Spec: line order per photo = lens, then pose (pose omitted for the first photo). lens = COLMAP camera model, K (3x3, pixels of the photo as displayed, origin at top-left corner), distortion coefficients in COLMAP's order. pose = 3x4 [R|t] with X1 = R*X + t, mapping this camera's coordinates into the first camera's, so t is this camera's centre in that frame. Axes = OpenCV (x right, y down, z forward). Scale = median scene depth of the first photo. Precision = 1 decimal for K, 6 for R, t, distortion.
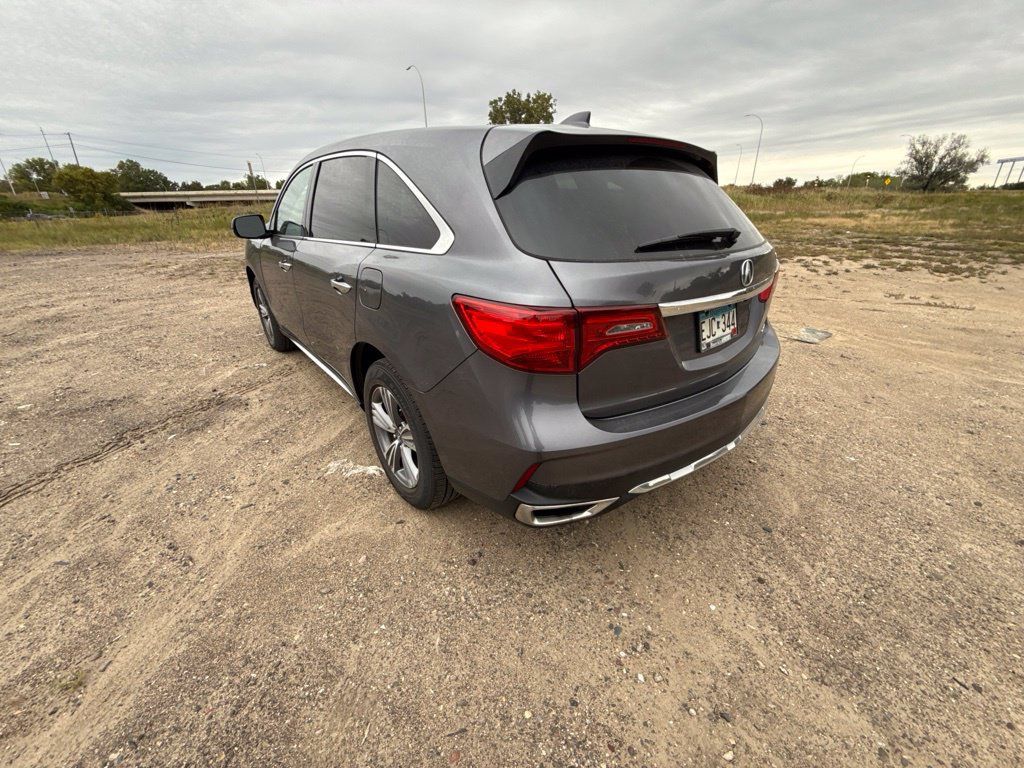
lens RADIAL K [[407.7, 0, 512.4], [0, 407.7, 381.8], [0, 0, 1]] dist [-0.000631, 0.000091]
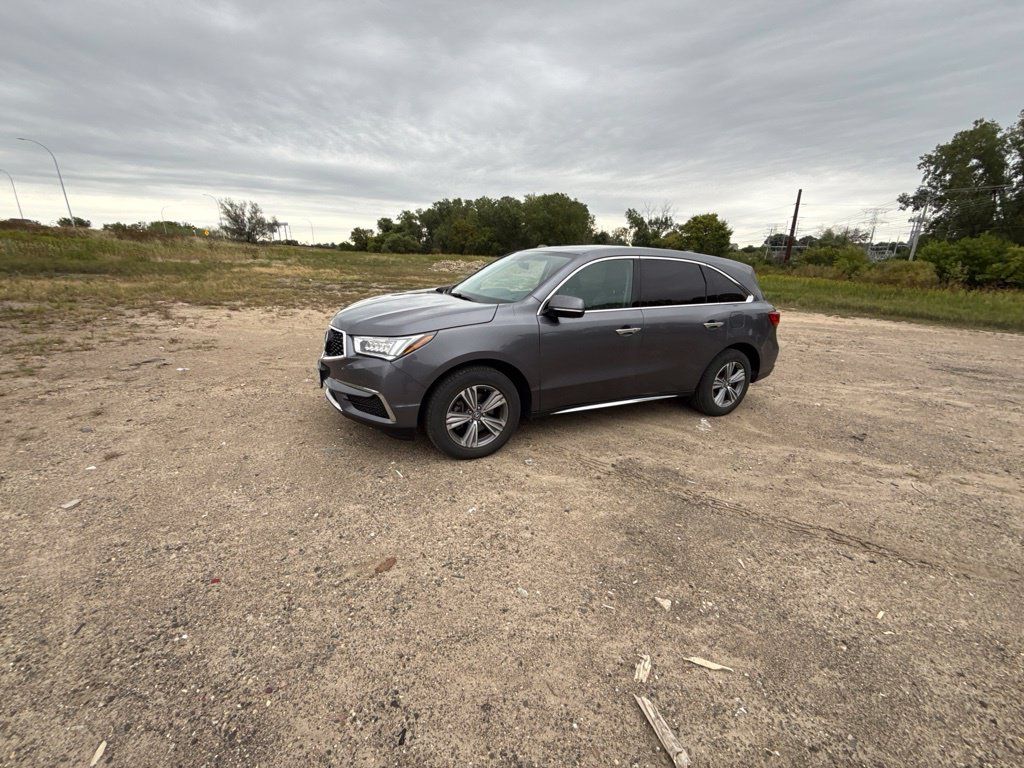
lens RADIAL K [[399.7, 0, 510.6], [0, 399.7, 399.5], [0, 0, 1]] dist [0.000132, 0.000077]
pose [[0.236479, -0.305663, 0.922306, -3.134665], [0.356684, 0.910266, 0.210220, -0.814526], [-0.903800, 0.279259, 0.324284, 1.664504]]
